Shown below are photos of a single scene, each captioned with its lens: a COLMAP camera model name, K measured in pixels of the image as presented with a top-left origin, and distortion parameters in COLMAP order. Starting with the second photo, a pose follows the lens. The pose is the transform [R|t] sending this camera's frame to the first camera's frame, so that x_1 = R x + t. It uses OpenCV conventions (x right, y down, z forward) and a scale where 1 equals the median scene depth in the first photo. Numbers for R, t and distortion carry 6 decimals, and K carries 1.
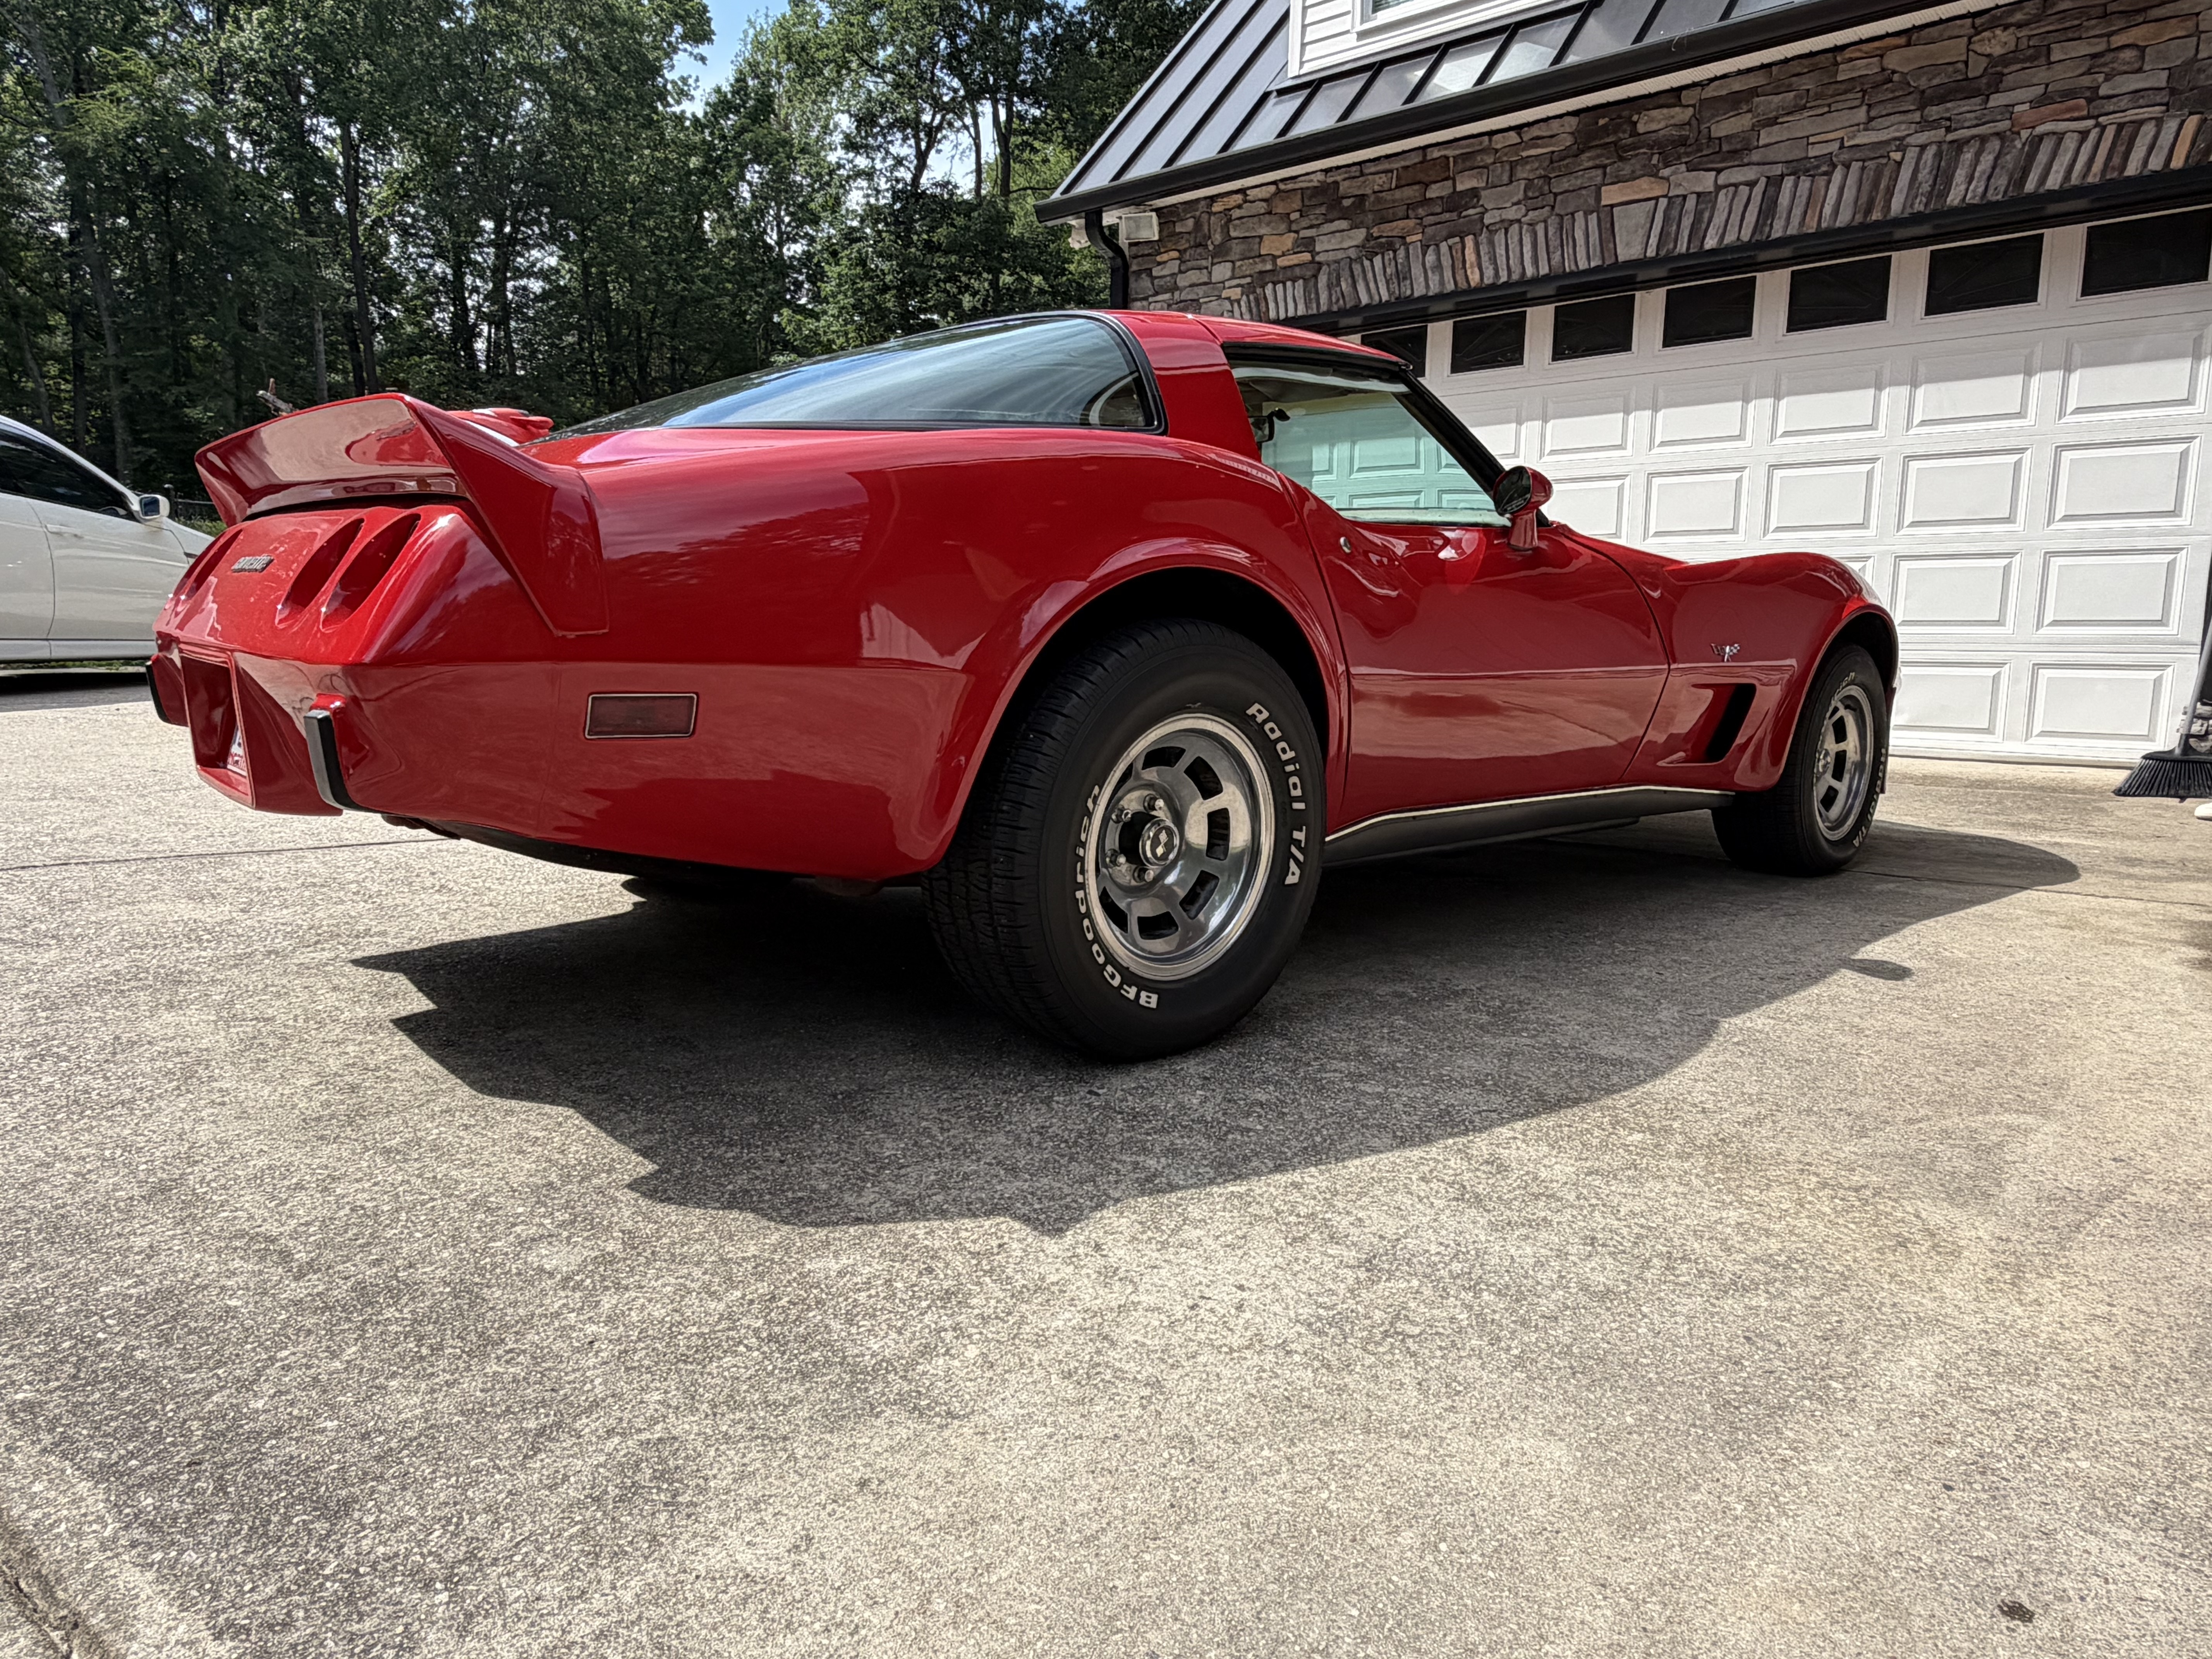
lens RADIAL K [[1421.0, 0, 1089.3], [0, 1421.0, 836.6], [0, 0, 1]] dist [0.000902, -0.000170]
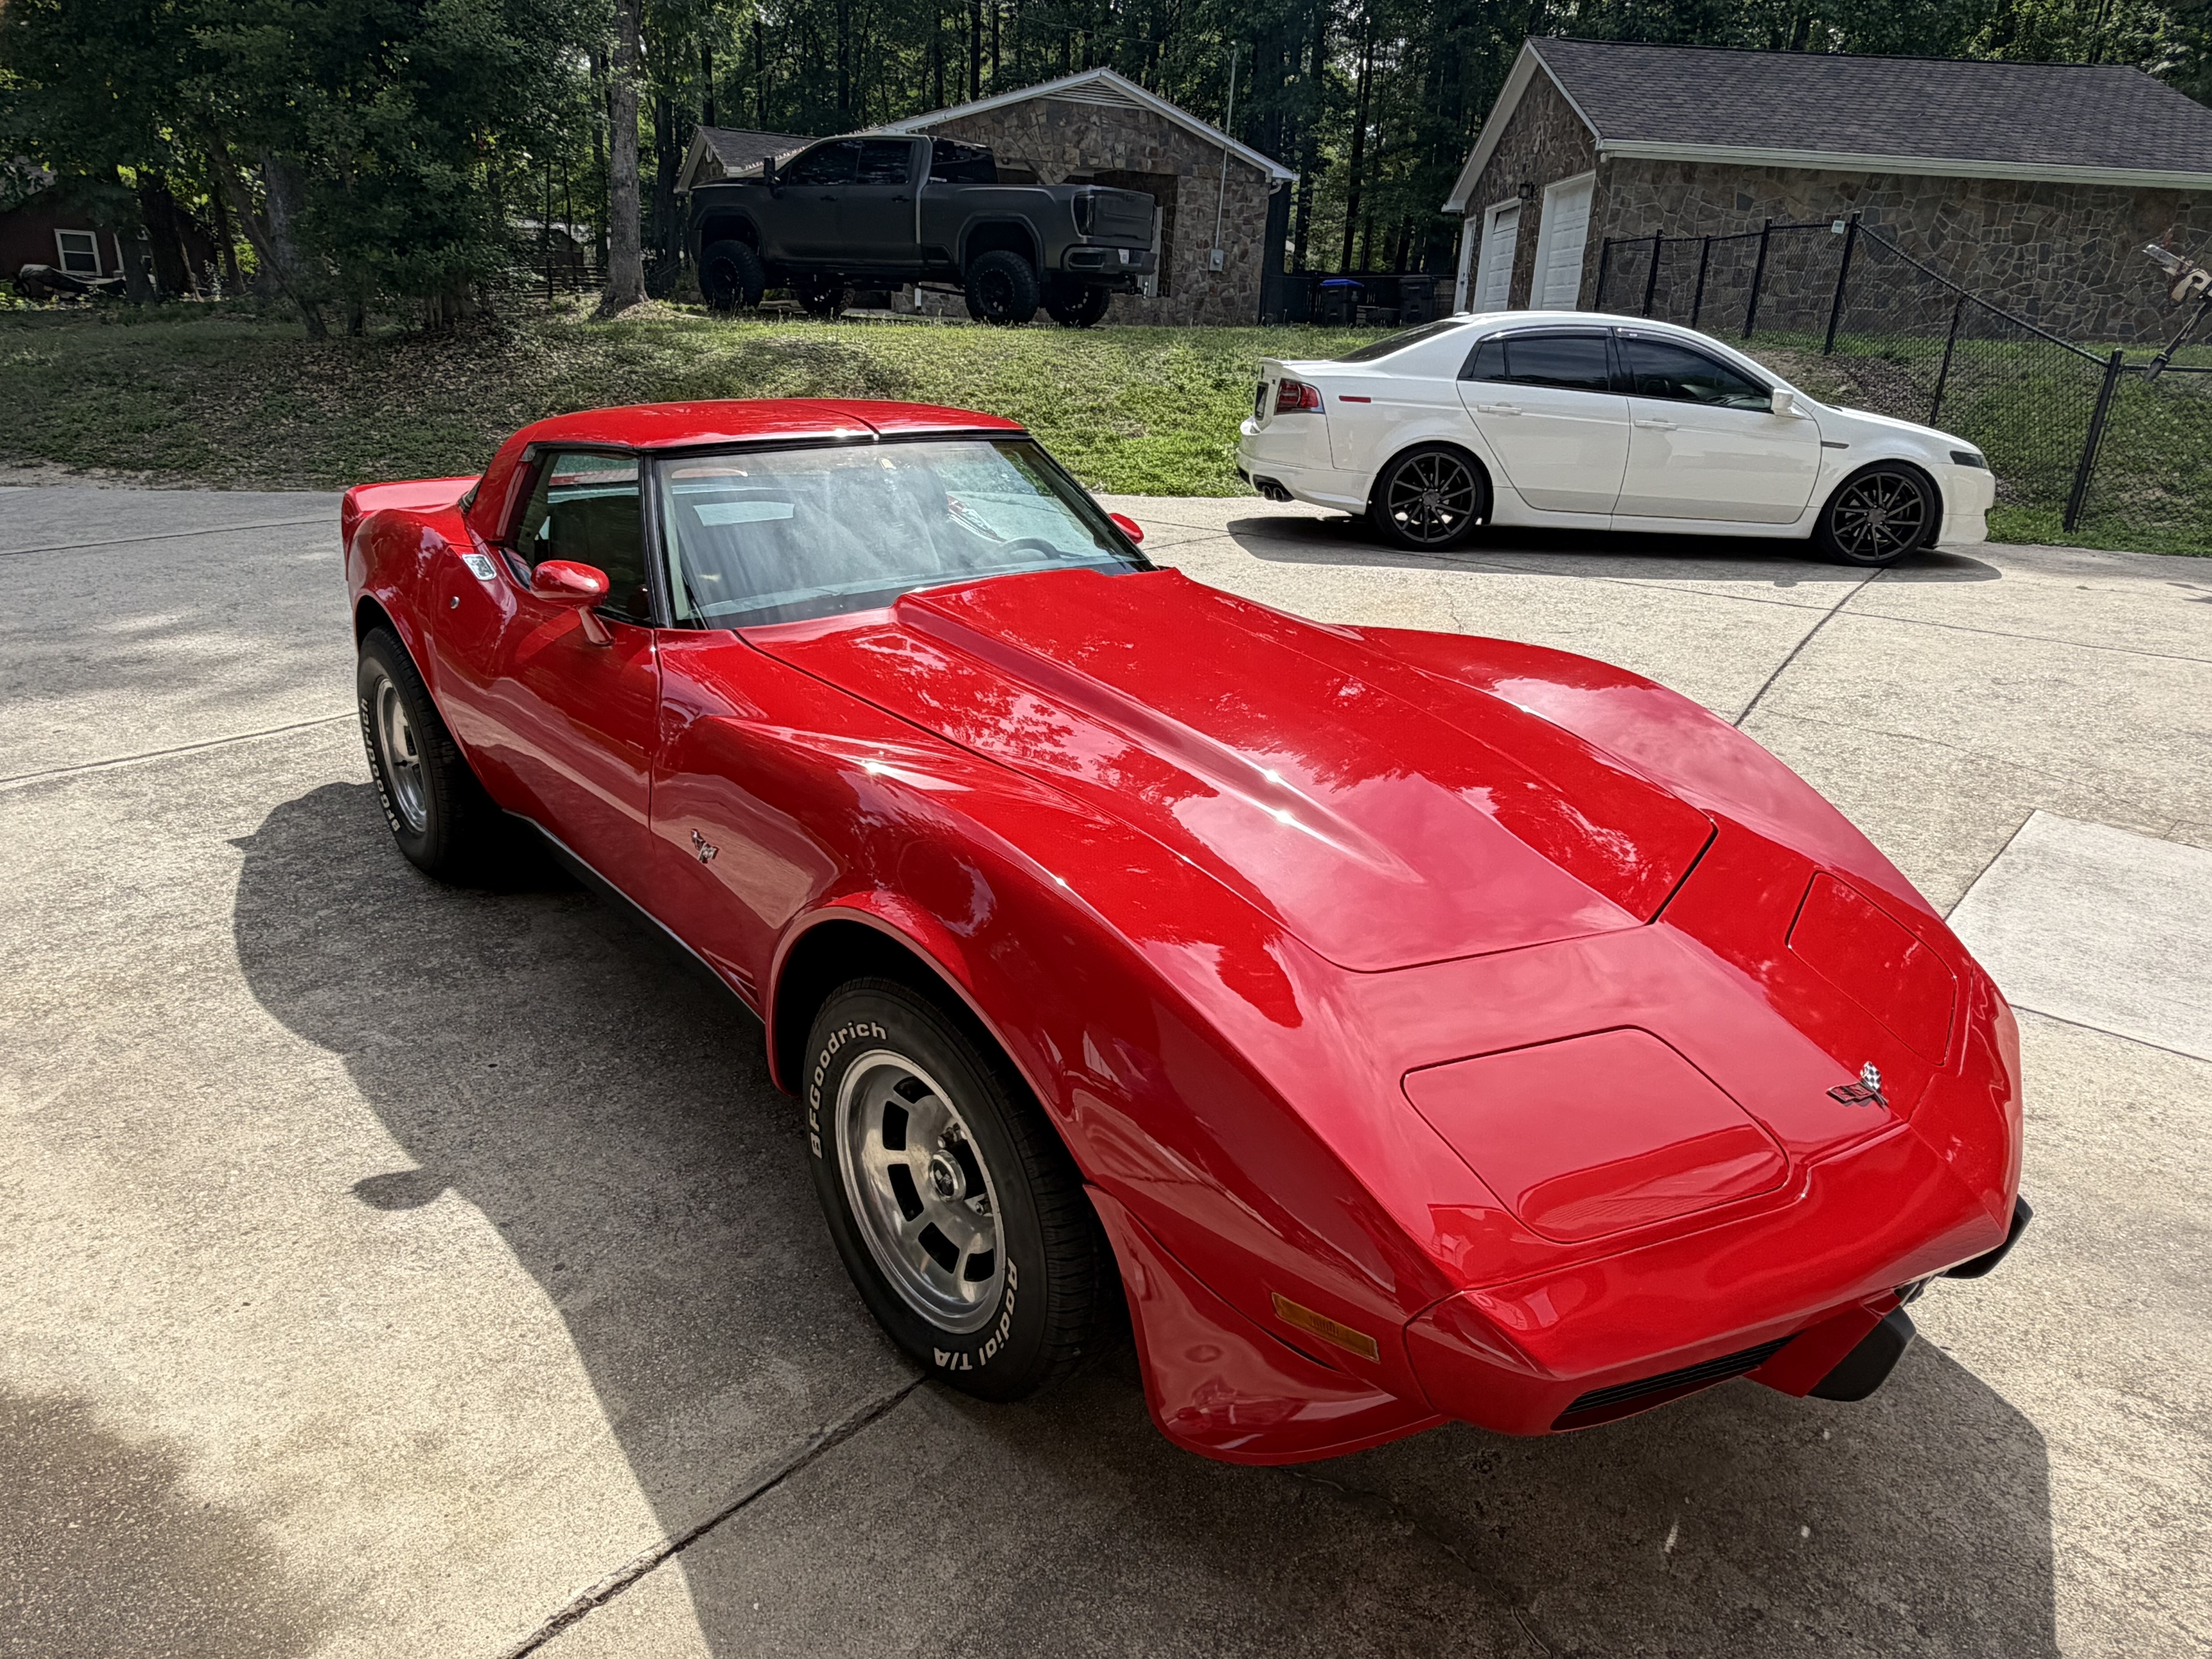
lens RADIAL K [[1421.0, 0, 1095.4], [0, 1421.0, 838.8], [0, 0, 1]] dist [0.000902, -0.000170]
pose [[-0.023152, 0.328494, -0.944222, 1.473733], [-0.188573, 0.926087, 0.326809, -0.535657], [0.981786, 0.185621, 0.040504, 1.523723]]
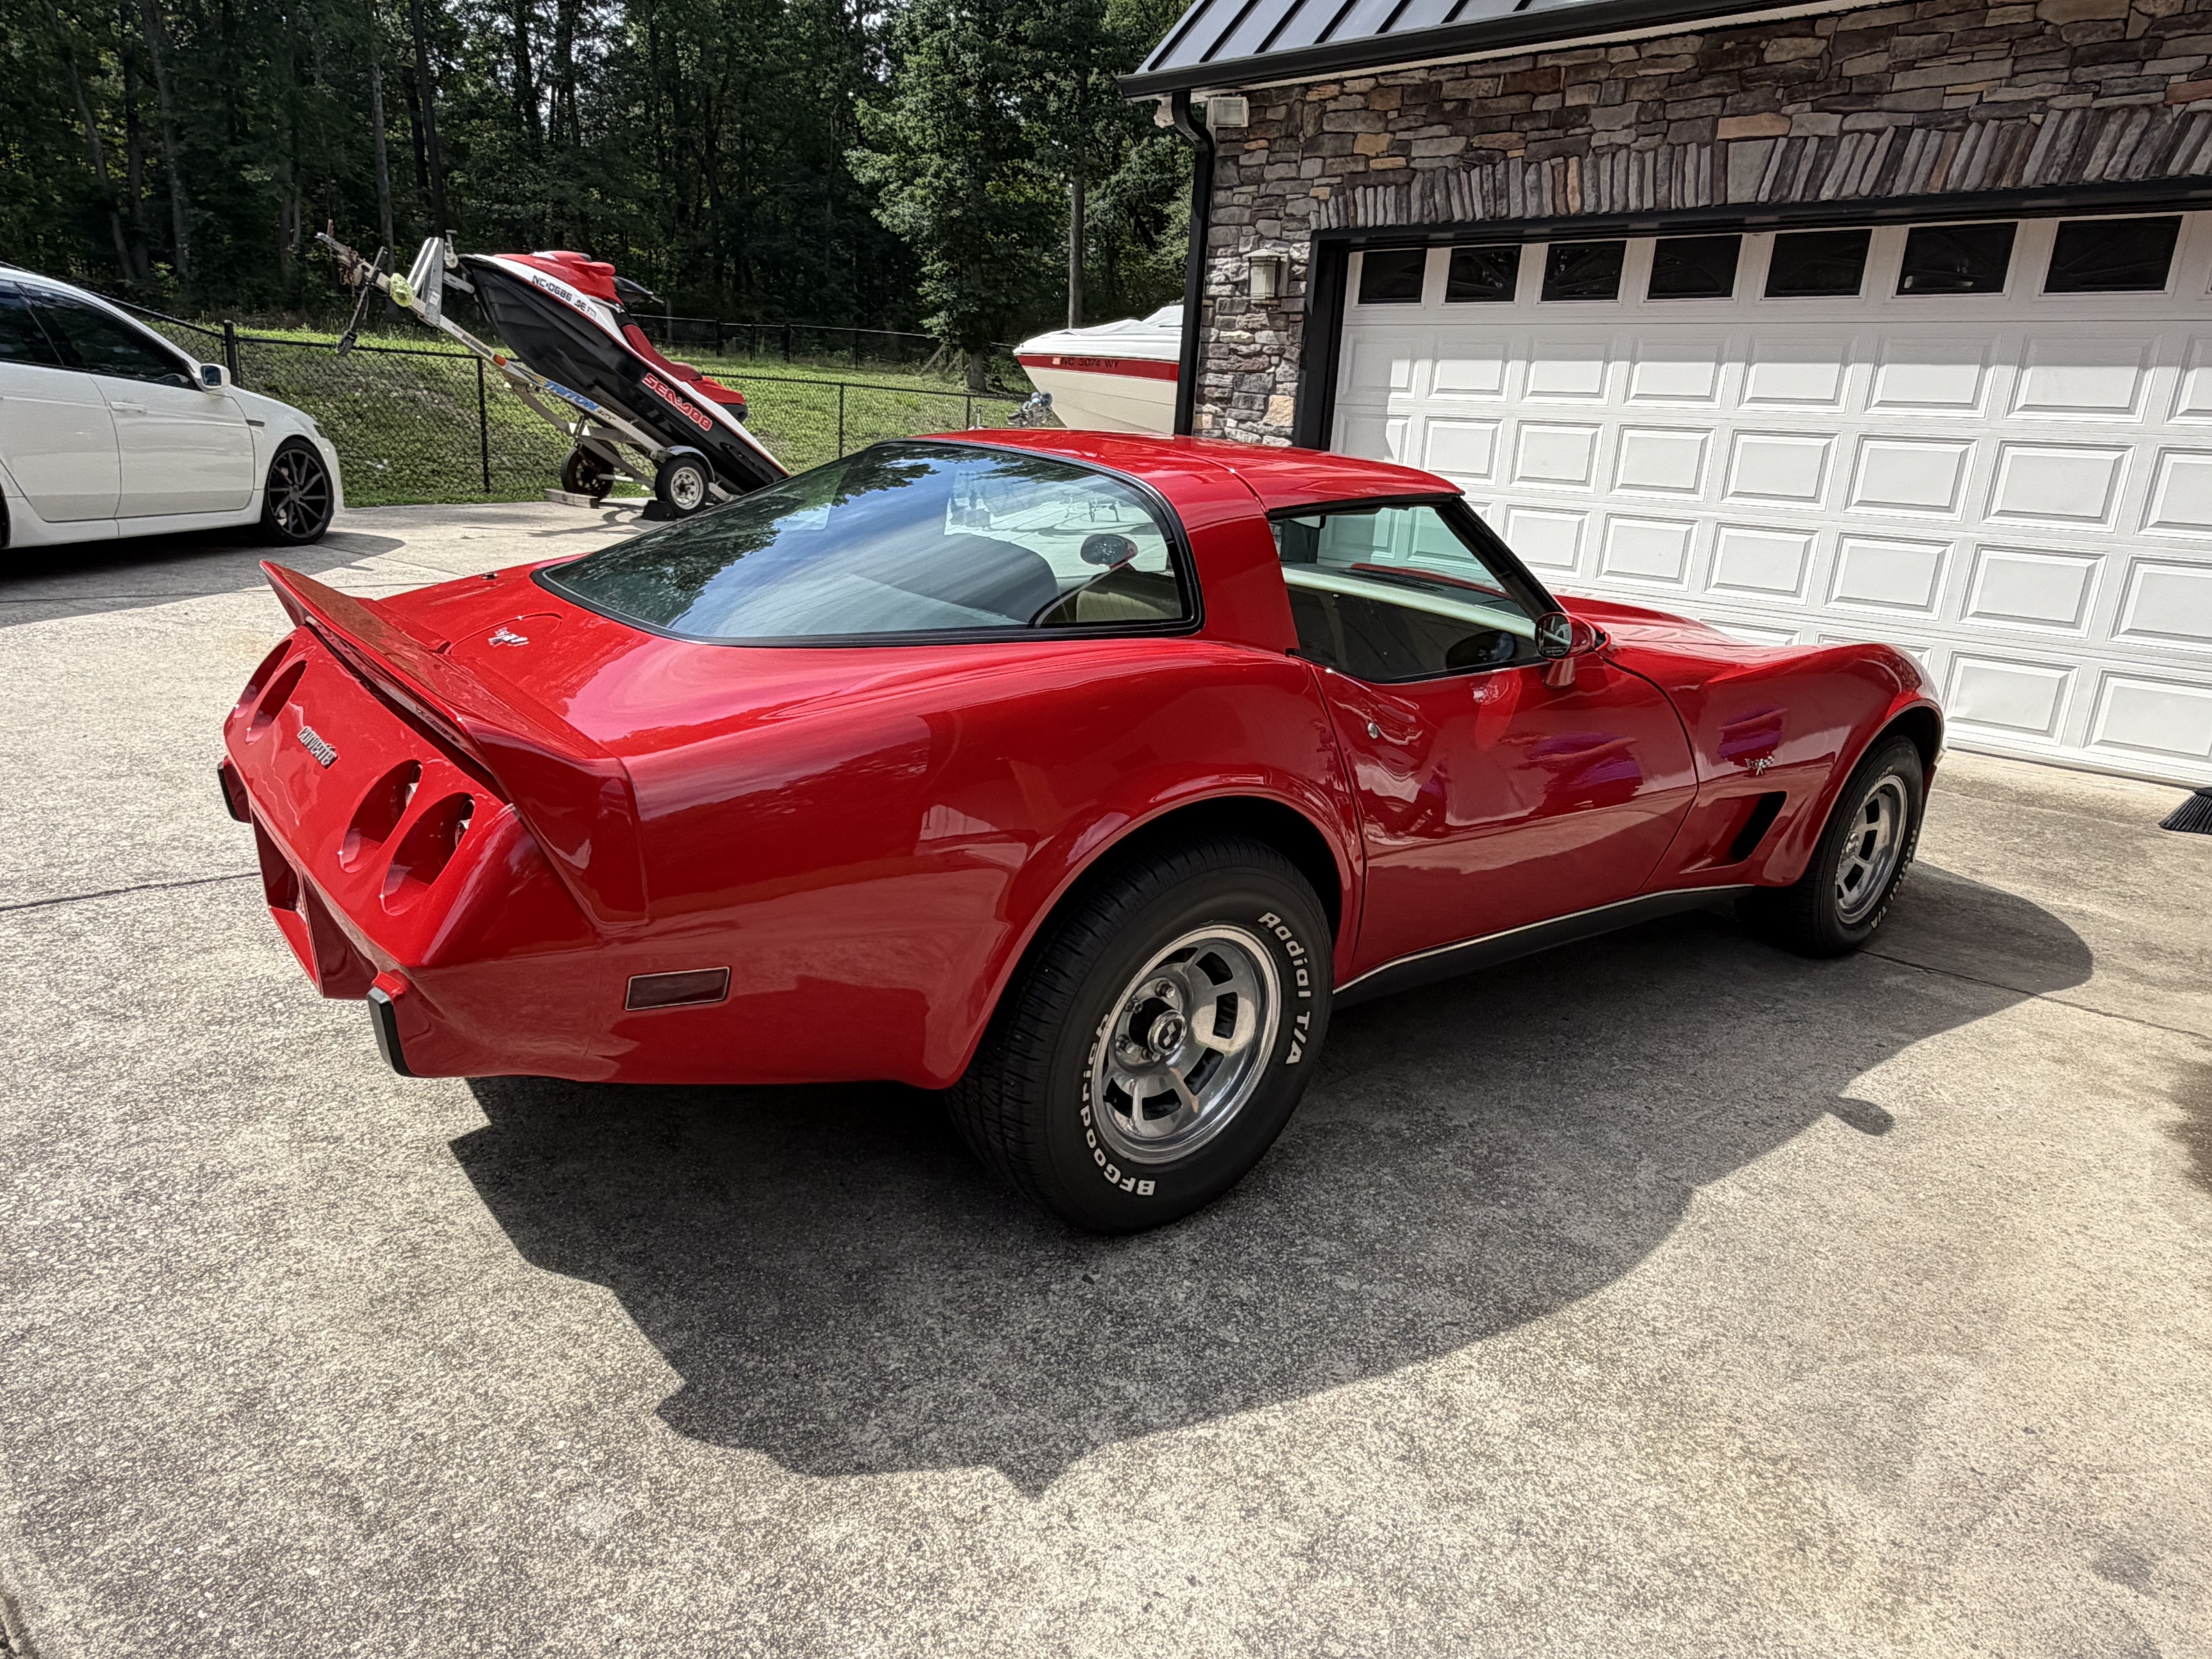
lens RADIAL K [[1421.0, 0, 1102.3], [0, 1421.0, 841.4], [0, 0, 1]] dist [0.000902, -0.000170]
pose [[0.997755, 0.062562, -0.023886, 0.015141], [-0.058841, 0.989323, 0.133332, -0.239287], [0.031972, -0.131627, 0.990784, -0.024122]]
